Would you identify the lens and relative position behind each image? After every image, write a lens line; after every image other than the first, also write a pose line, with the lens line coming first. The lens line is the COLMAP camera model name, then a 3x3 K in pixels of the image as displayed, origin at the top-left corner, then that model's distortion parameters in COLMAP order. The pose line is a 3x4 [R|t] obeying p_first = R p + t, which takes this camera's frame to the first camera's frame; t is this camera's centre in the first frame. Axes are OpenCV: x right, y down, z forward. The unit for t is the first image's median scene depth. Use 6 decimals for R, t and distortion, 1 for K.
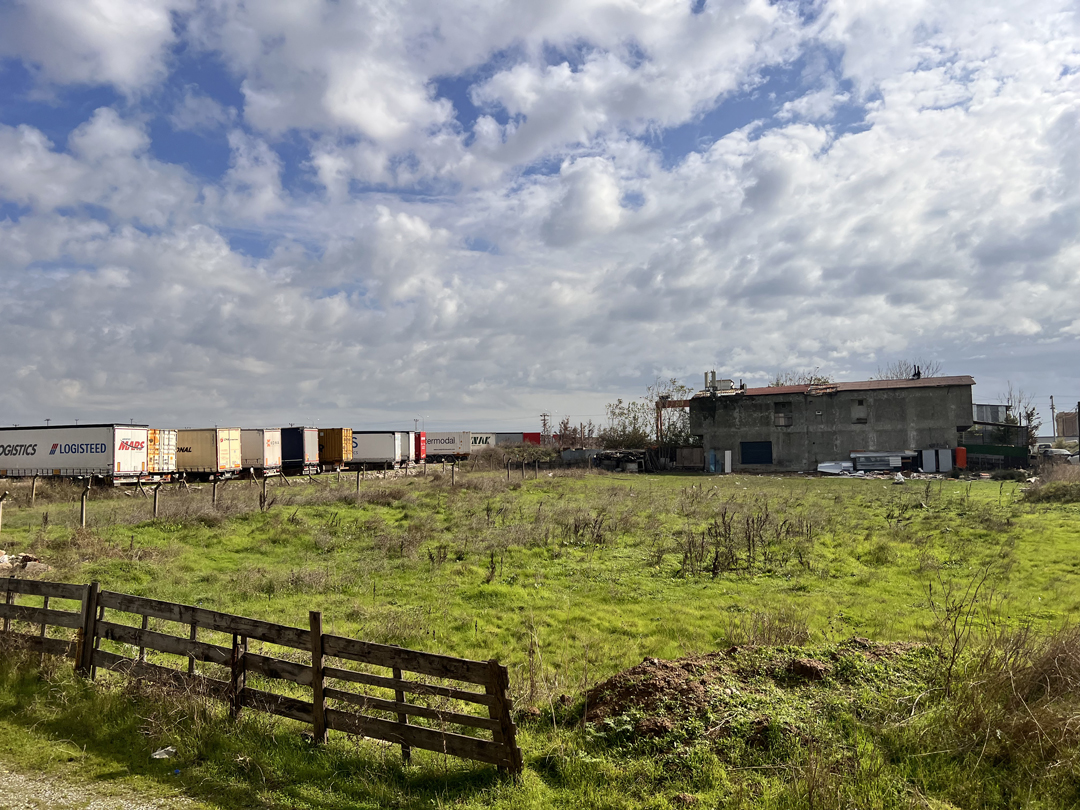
lens RADIAL K [[859.7, 0, 535.2], [0, 859.7, 385.5], [0, 0, 1]] dist [0.084621, -0.168129]
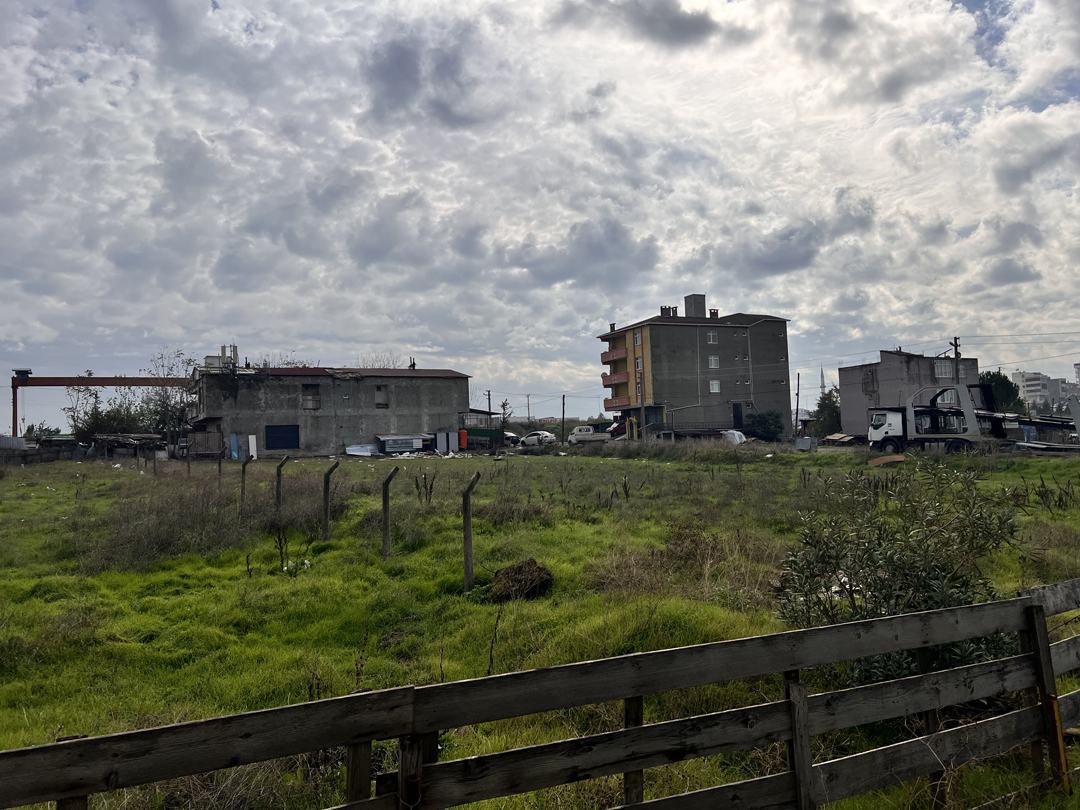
lens RADIAL K [[846.1, 0, 521.8], [0, 846.1, 413.4], [0, 0, 1]] dist [0.068426, -0.077000]
pose [[0.587274, 0.022119, 0.809086, -0.307701], [-0.048701, 0.998781, 0.008044, 0.029804], [-0.807922, -0.044127, 0.587635, 0.234776]]
